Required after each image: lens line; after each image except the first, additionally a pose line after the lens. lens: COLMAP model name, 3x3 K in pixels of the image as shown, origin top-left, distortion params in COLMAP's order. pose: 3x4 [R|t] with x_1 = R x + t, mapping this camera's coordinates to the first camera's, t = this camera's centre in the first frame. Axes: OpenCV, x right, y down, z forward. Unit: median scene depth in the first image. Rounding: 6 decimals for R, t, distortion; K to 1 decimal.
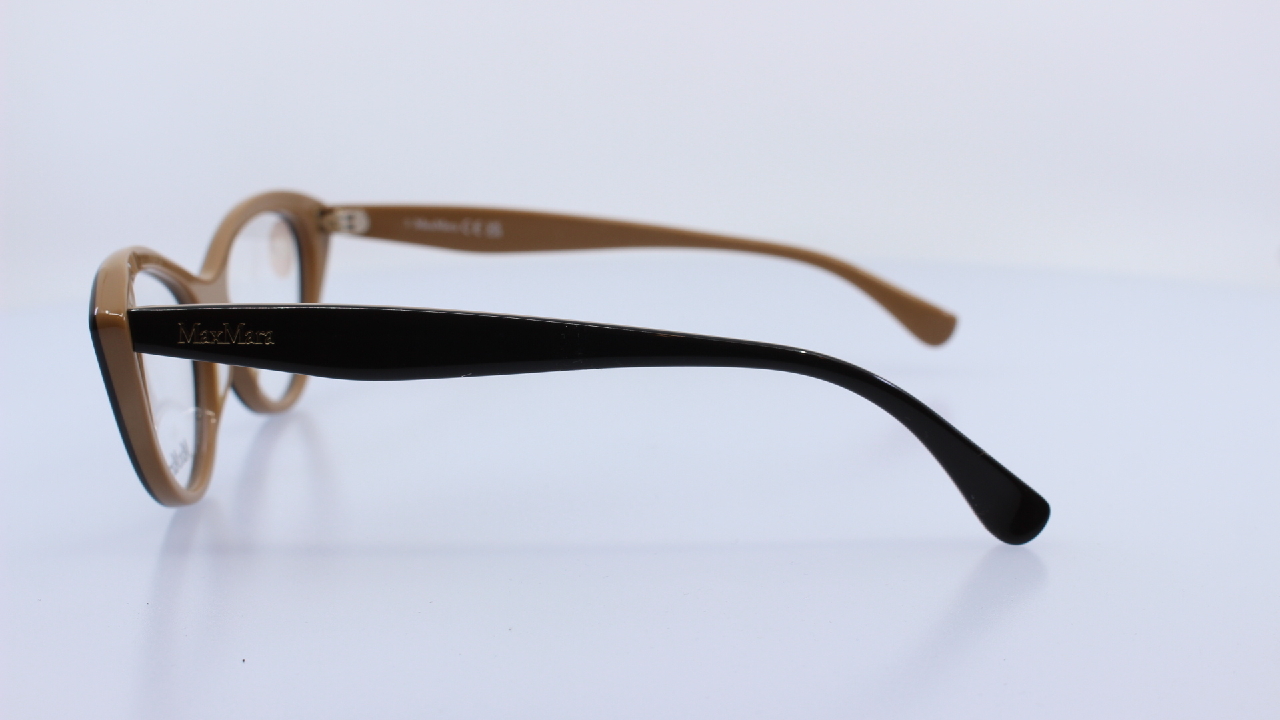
lens RADIAL K [[1696.4, 0, 647.3], [0, 1696.4, 362.5], [0, 0, 1]] dist [-0.127720, 0.000000]
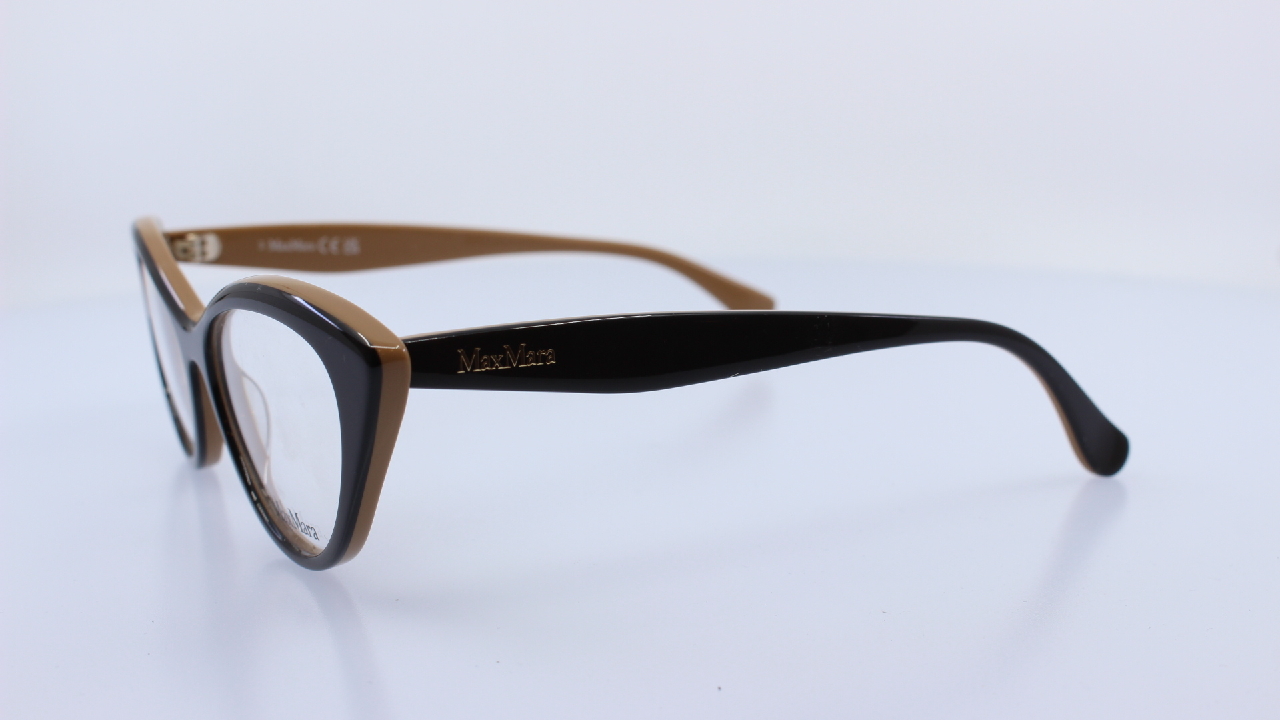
lens RADIAL K [[1696.4, 0, 642.1], [0, 1696.4, 360.9], [0, 0, 1]] dist [-0.127720, 0.000000]
pose [[0.845864, -0.092652, 0.525290, -0.471597], [0.097923, 0.995034, 0.017823, -0.016979], [-0.524333, 0.036362, 0.850737, 0.124128]]
